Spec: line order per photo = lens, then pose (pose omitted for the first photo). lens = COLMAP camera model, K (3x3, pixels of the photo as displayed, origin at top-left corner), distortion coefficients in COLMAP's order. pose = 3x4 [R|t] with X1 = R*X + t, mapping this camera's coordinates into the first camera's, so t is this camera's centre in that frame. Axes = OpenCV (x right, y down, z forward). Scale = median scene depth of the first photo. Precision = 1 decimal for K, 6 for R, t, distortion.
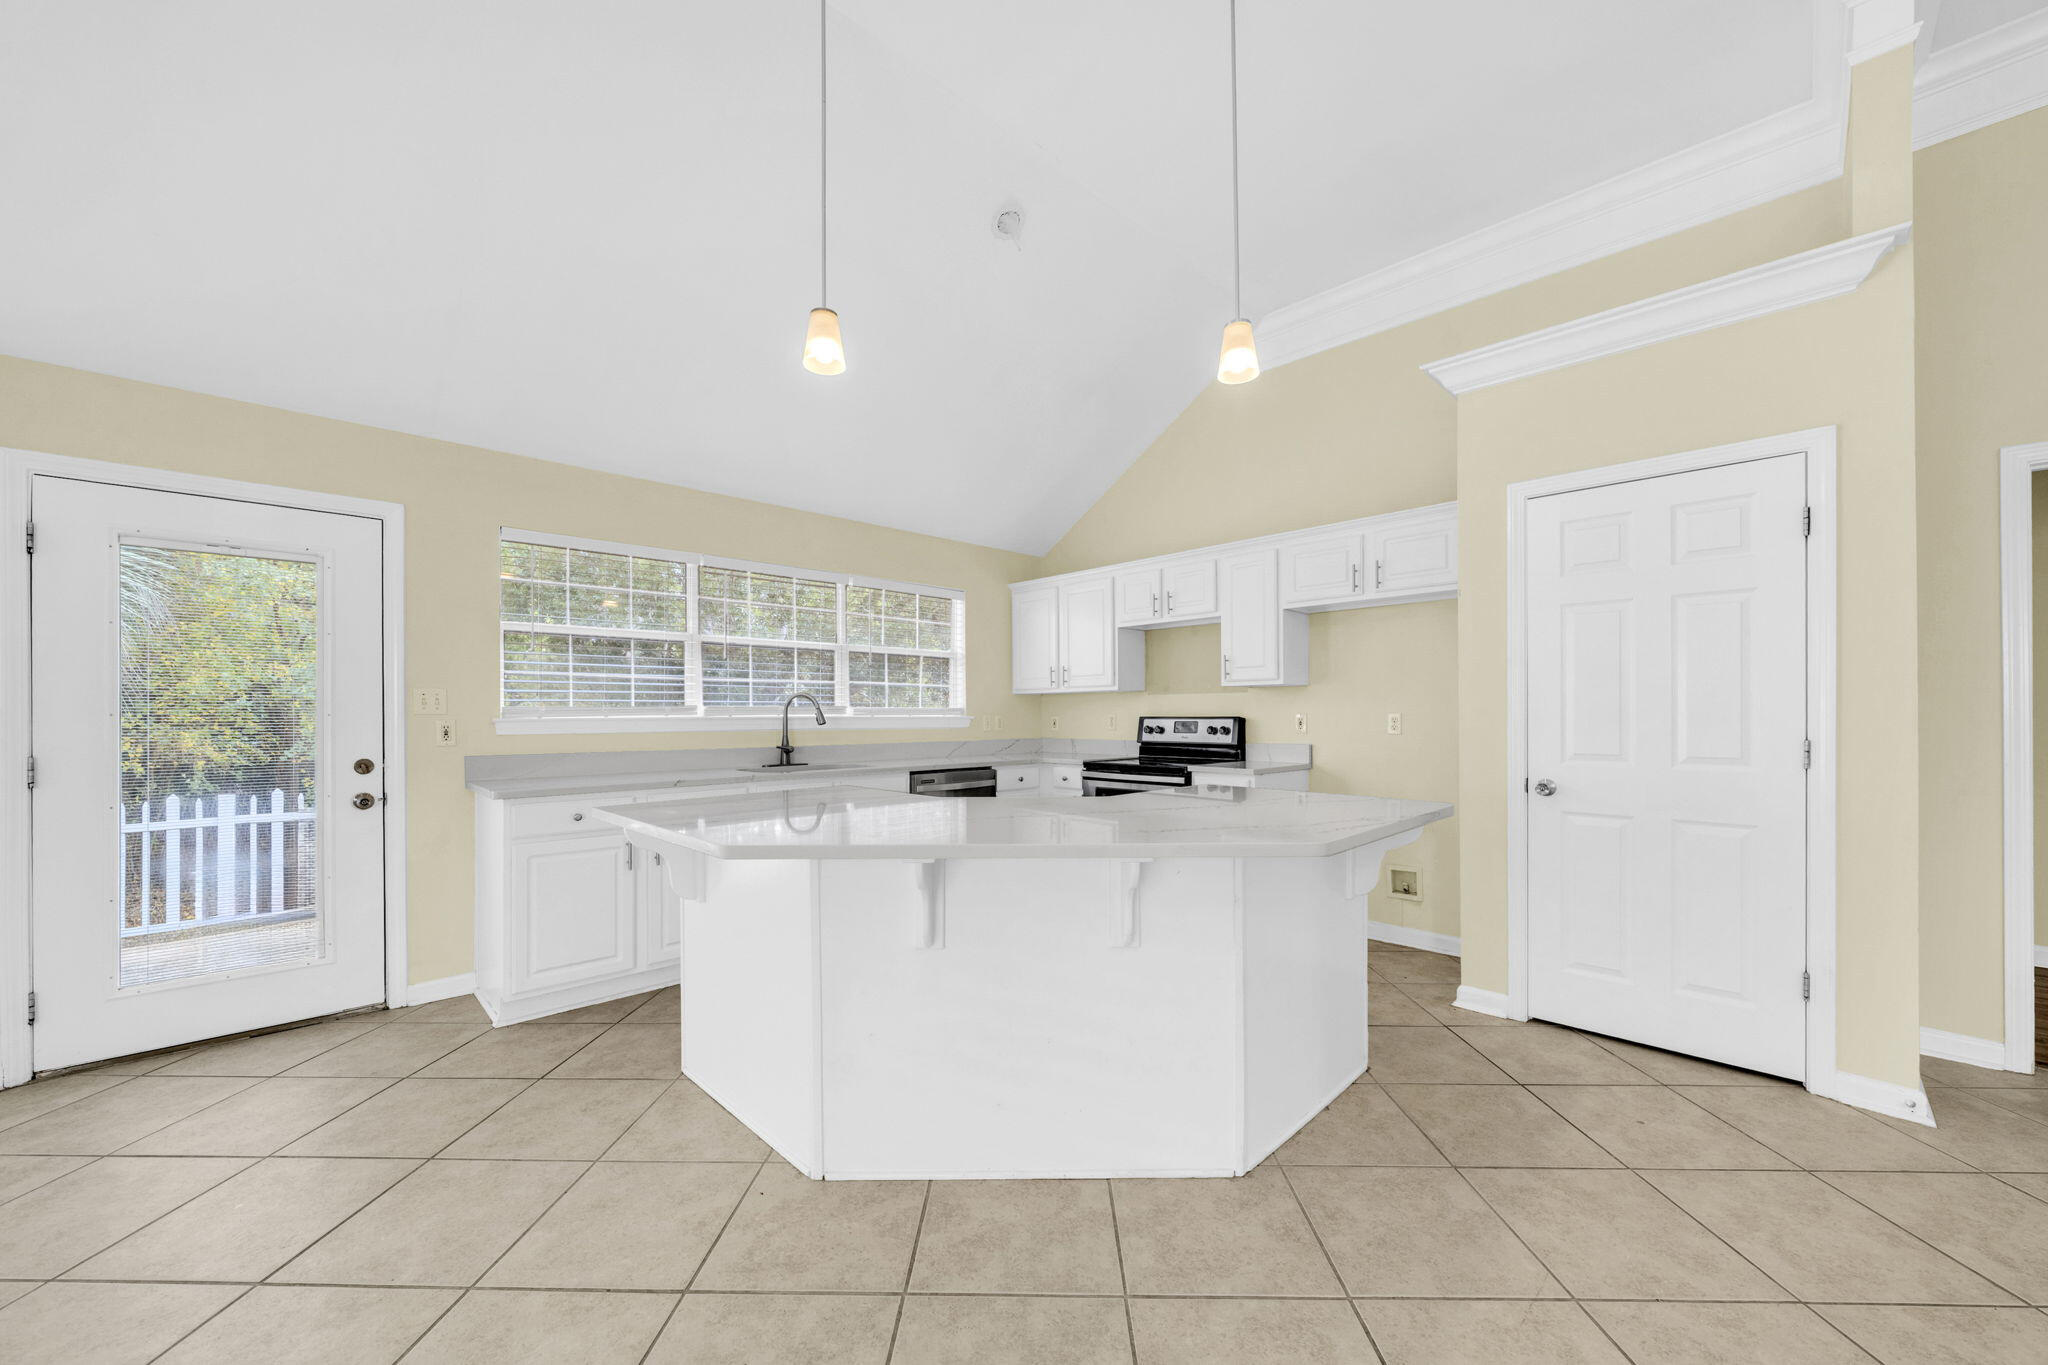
lens RADIAL K [[779.4, 0, 1024.1], [0, 779.4, 699.0], [0, 0, 1]] dist [-0.001115, -0.000228]
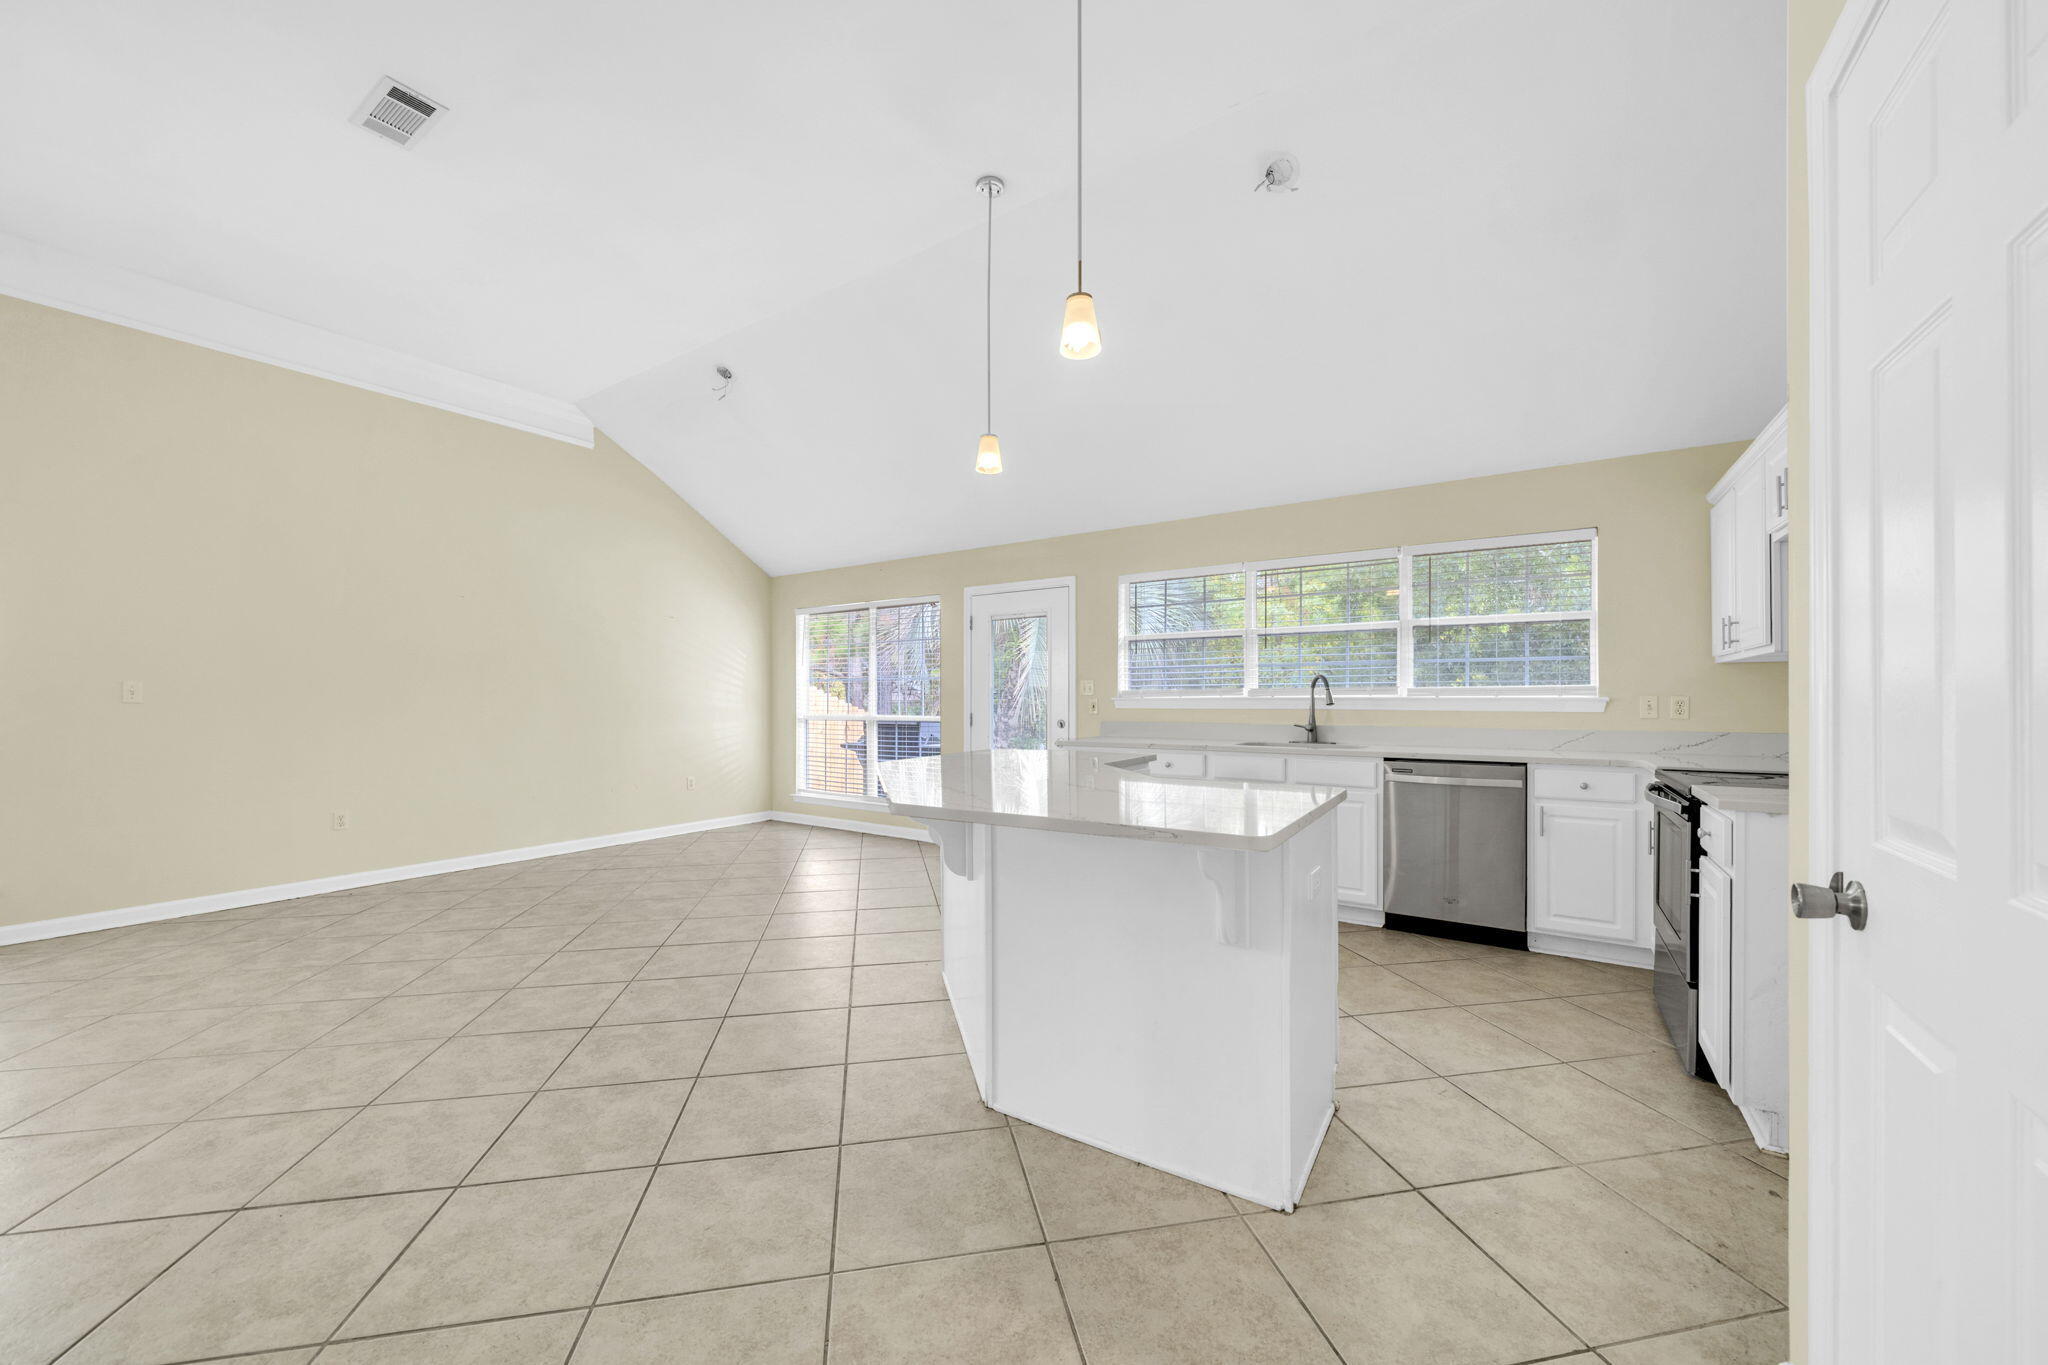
lens RADIAL K [[779.4, 0, 1024.1], [0, 779.4, 699.0], [0, 0, 1]] dist [-0.001115, -0.000228]
pose [[0.201086, 0.005699, -0.979557, 0.671123], [0.020503, 0.999740, 0.010026, 0.005621], [0.979359, -0.022100, 0.200917, 0.405360]]
